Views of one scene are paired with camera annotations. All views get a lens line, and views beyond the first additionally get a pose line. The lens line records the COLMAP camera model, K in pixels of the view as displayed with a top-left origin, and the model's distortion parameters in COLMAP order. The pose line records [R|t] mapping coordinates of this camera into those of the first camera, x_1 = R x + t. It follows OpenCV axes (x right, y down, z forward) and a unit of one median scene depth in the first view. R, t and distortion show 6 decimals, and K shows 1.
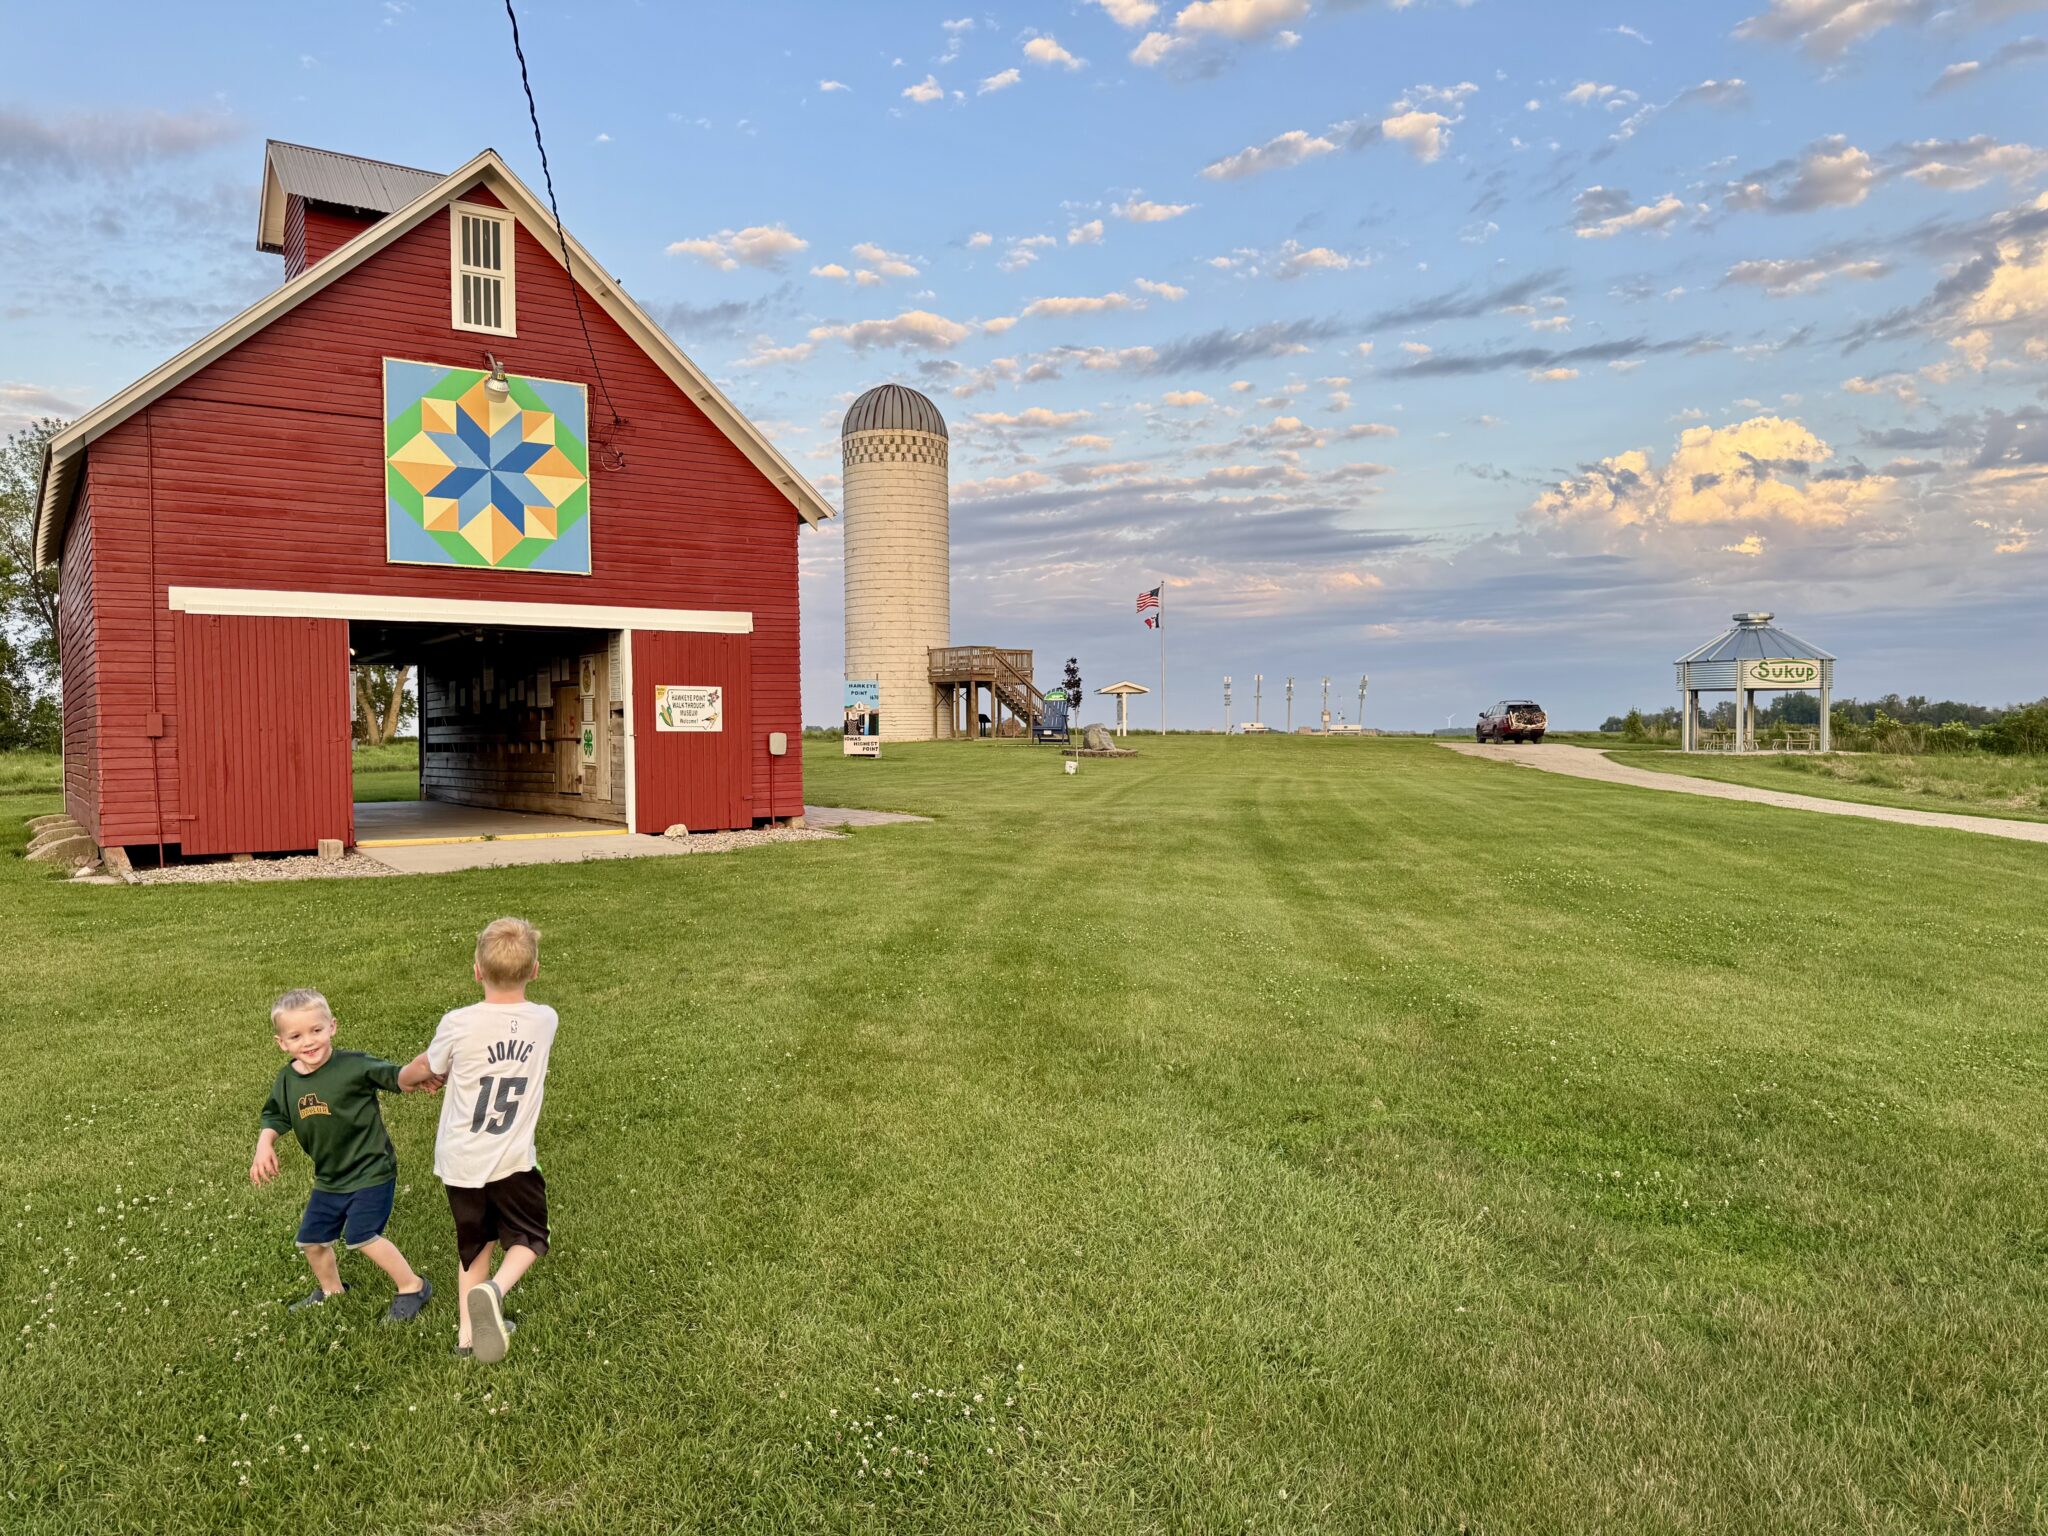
lens RADIAL K [[1438.1, 0, 1024.0], [0, 1438.1, 768.0], [0, 0, 1]] dist [0.046343, -0.048859]
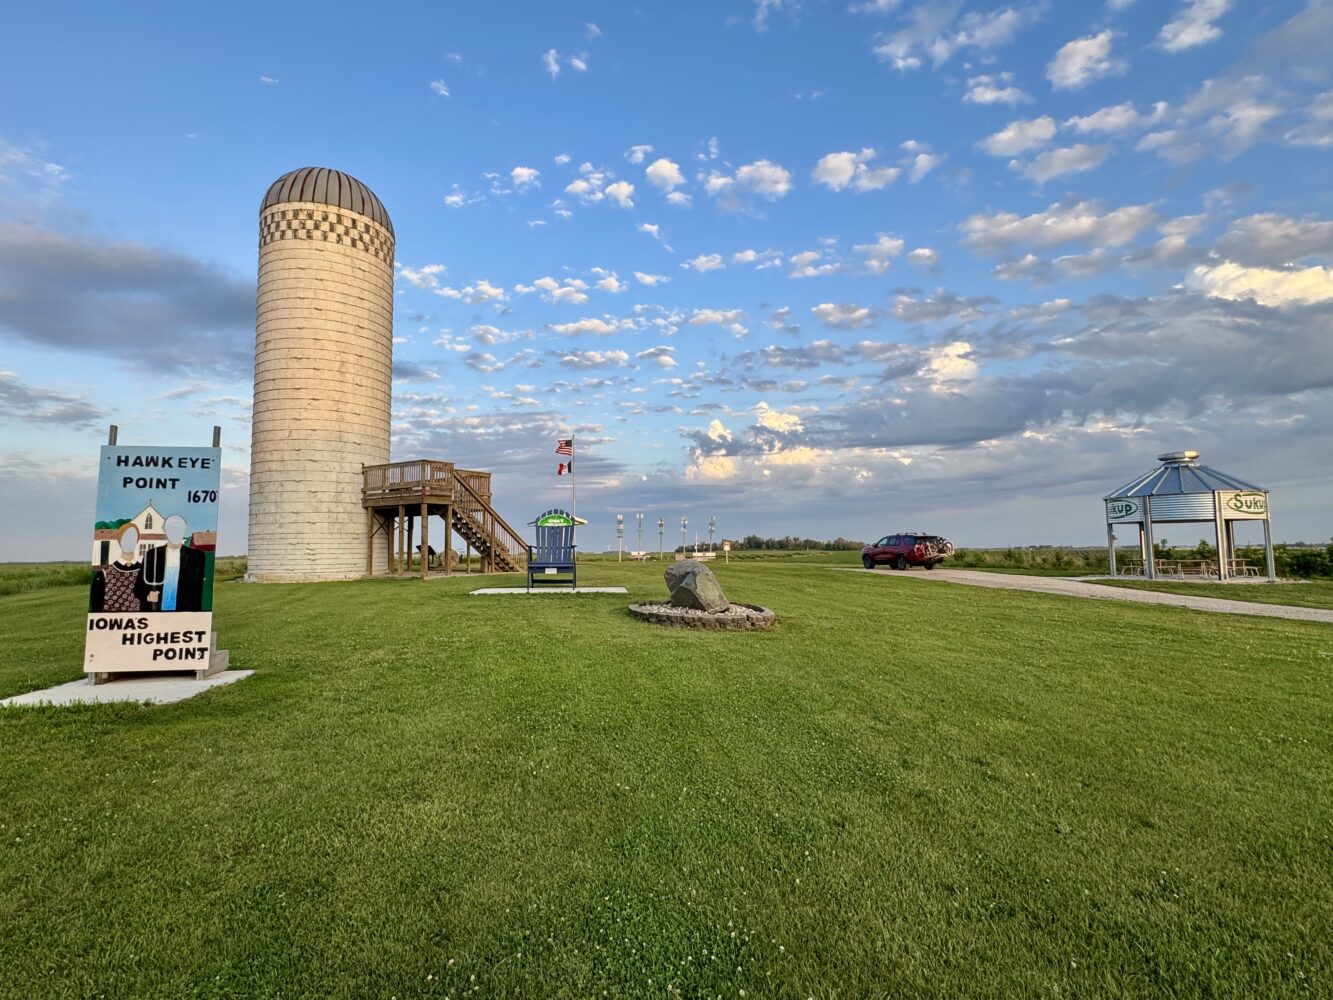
lens RADIAL K [[666.2, 0, 664.6], [0, 666.2, 492.6], [0, 0, 1]] dist [0.000146, 0.000552]
pose [[0.932070, 0.025843, 0.361356, -0.043230], [0.015962, 0.993554, -0.112228, -0.022116], [-0.361927, 0.110372, 0.925650, 0.587082]]
